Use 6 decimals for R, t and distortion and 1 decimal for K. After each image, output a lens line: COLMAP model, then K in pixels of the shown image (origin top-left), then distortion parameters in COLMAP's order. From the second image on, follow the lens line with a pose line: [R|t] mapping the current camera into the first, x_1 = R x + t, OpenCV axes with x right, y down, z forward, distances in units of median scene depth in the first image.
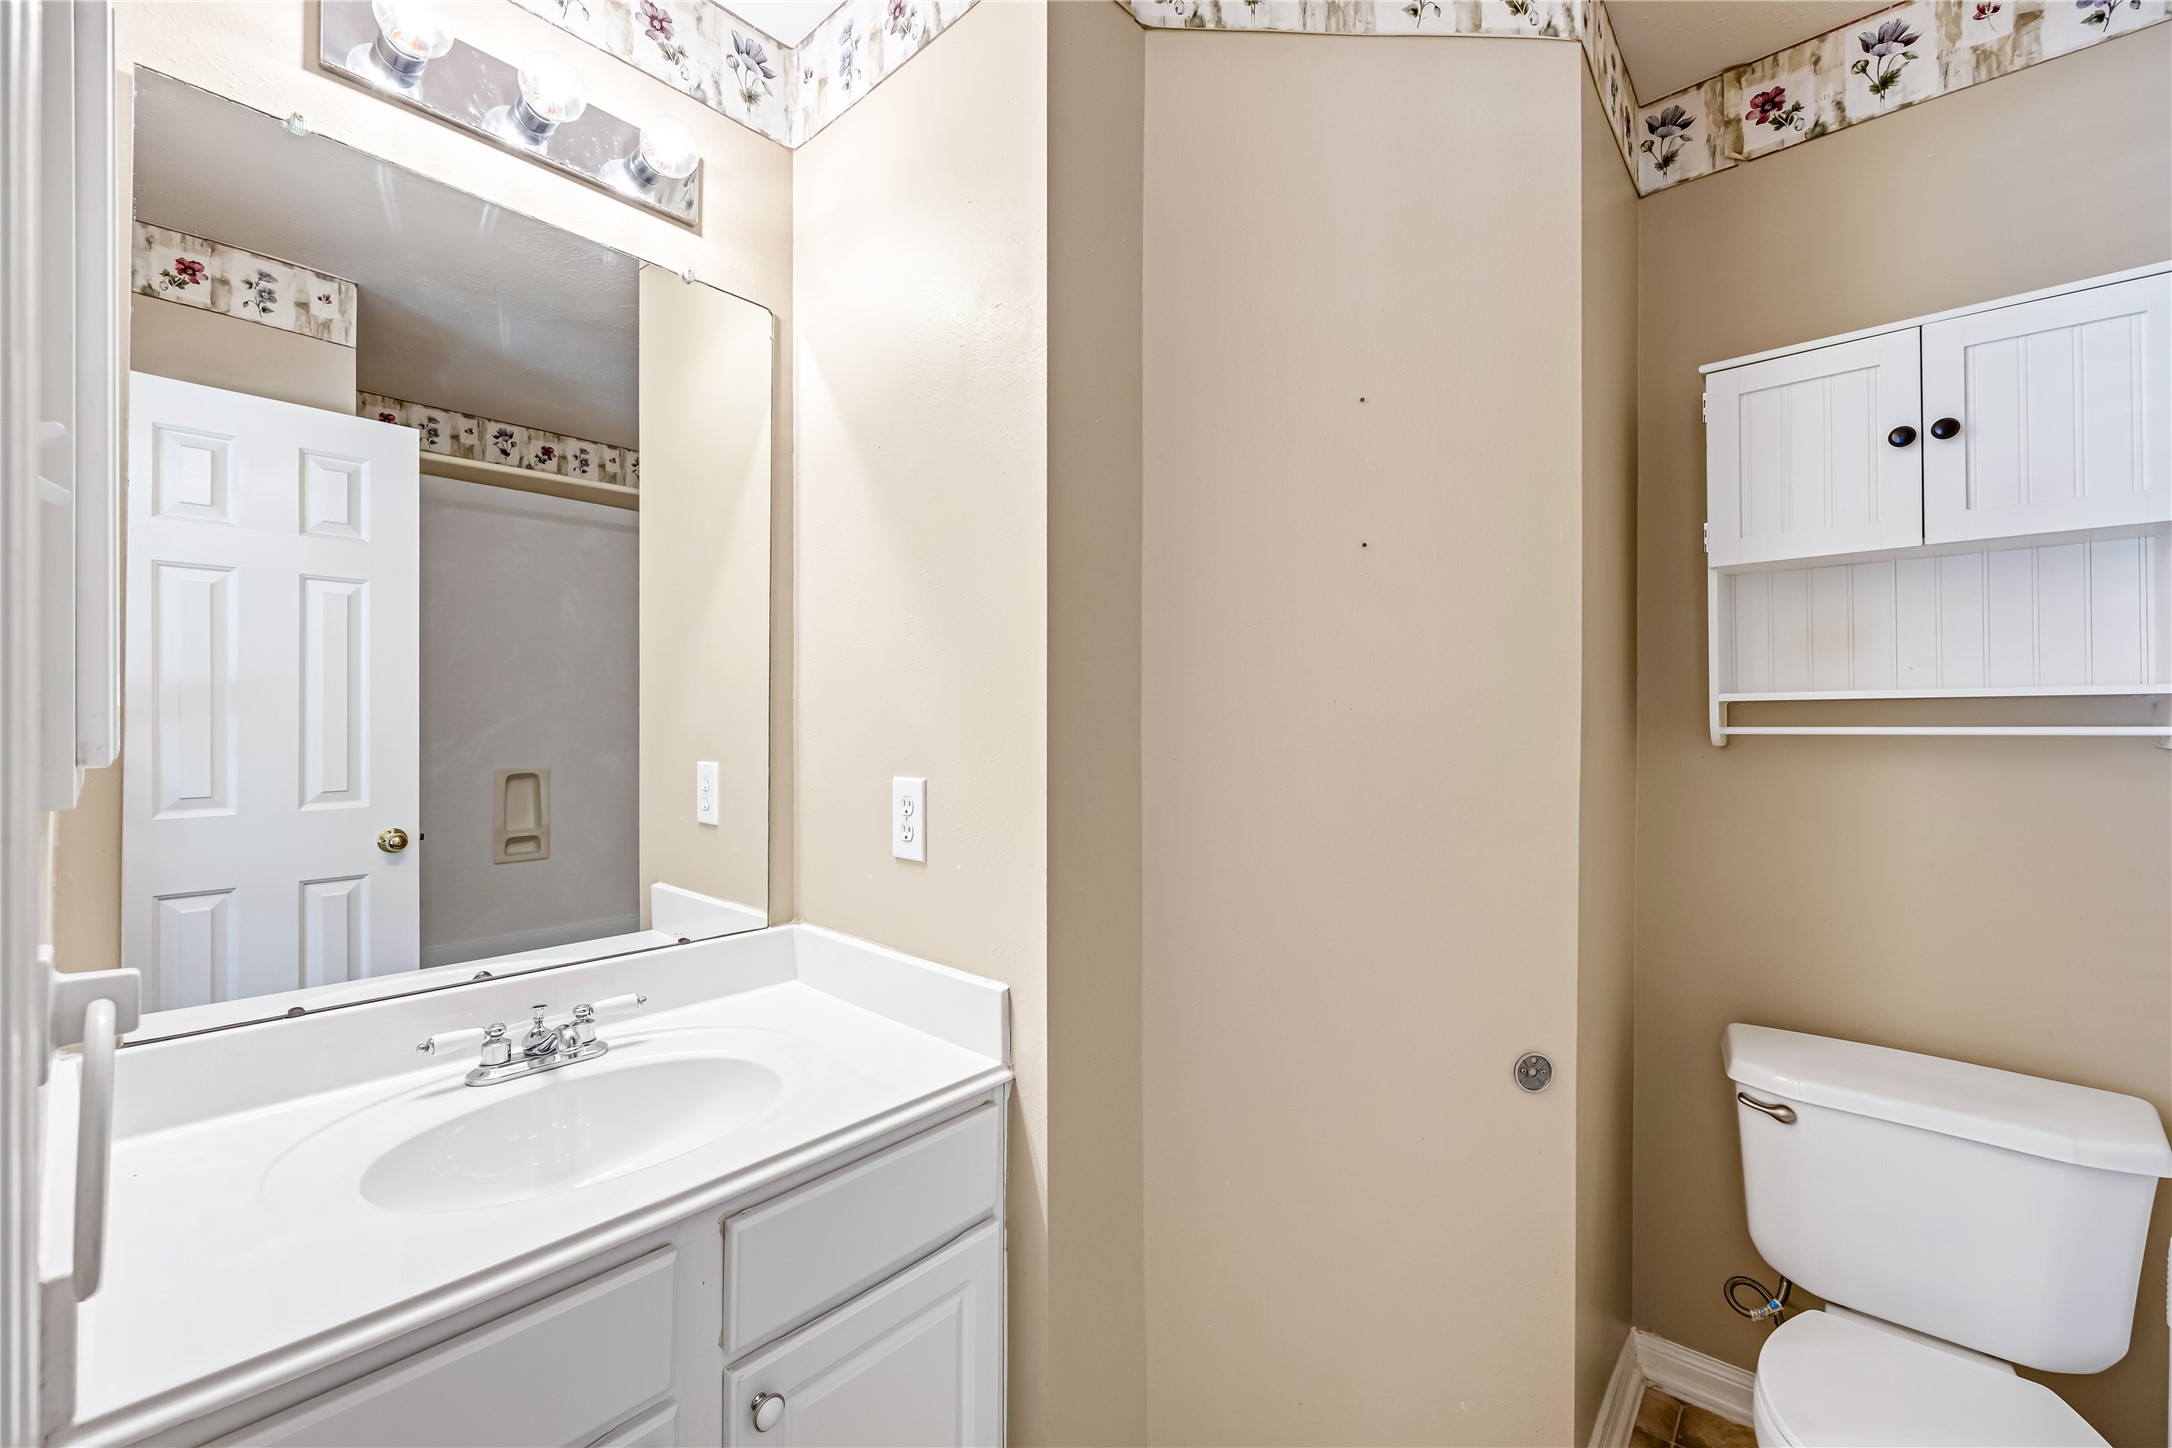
lens RADIAL K [[874.2, 0, 1079.9], [0, 874.2, 749.4], [0, 0, 1]] dist [-0.000161, -0.000093]
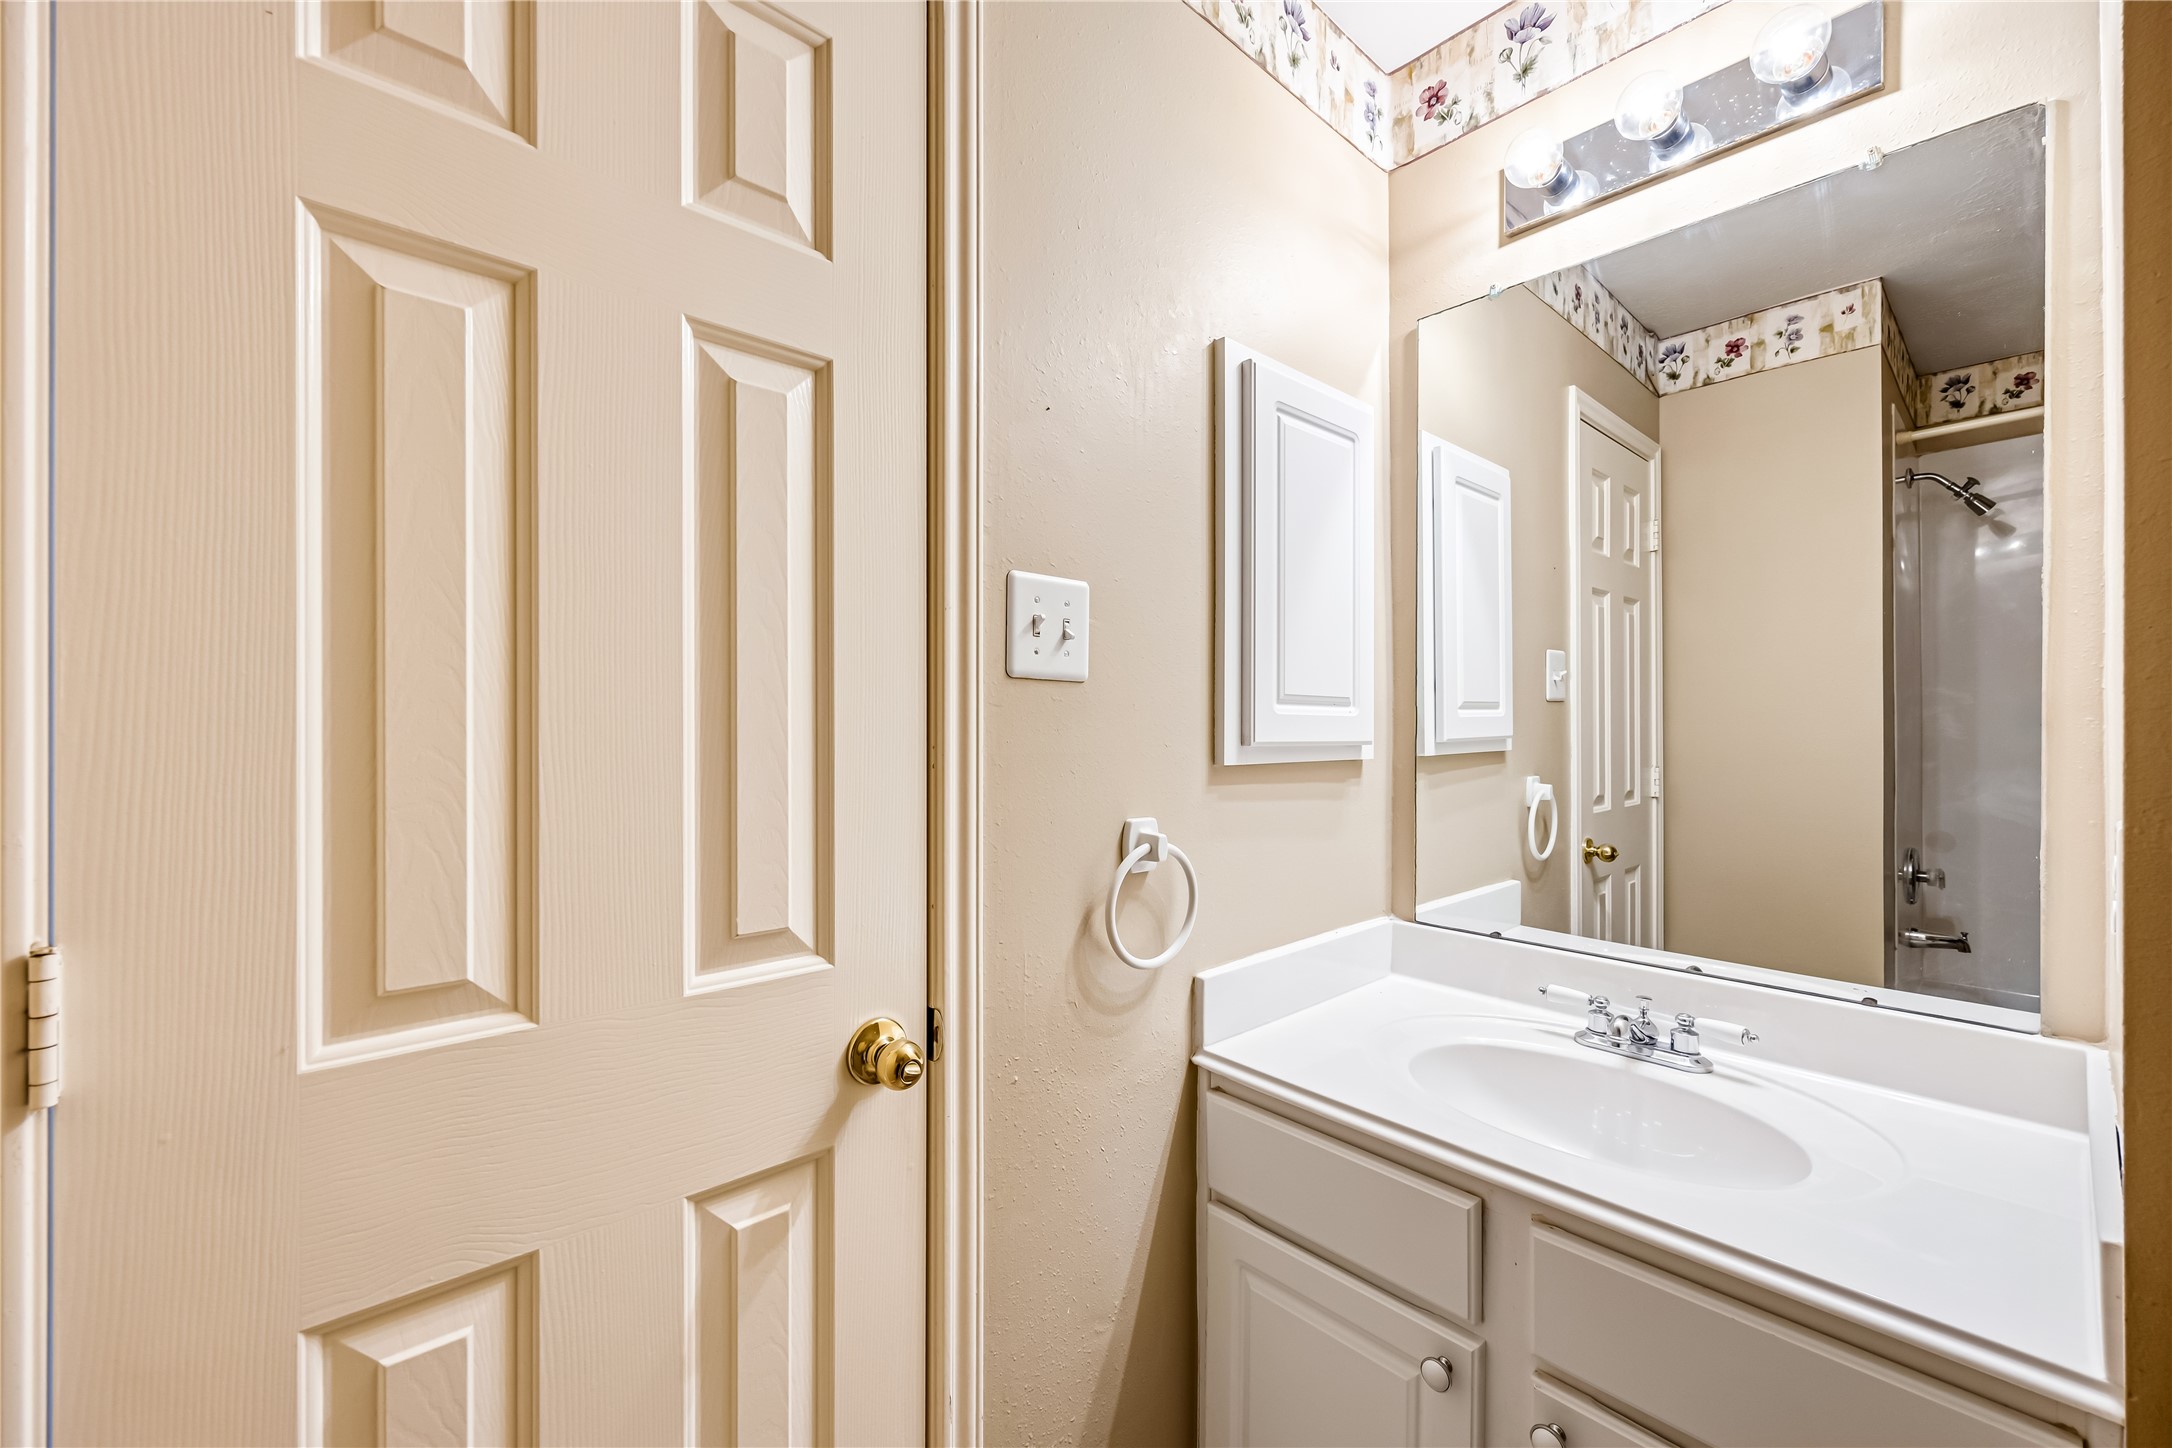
lens RADIAL K [[874.5, 0, 1078.5], [0, 874.5, 732.1], [0, 0, 1]] dist [0.000372, -0.000016]
pose [[-0.116703, 0.002073, -0.993165, 0.489143], [-0.029922, 0.999537, 0.005602, -0.003632], [0.992716, 0.030371, -0.116587, 0.459371]]
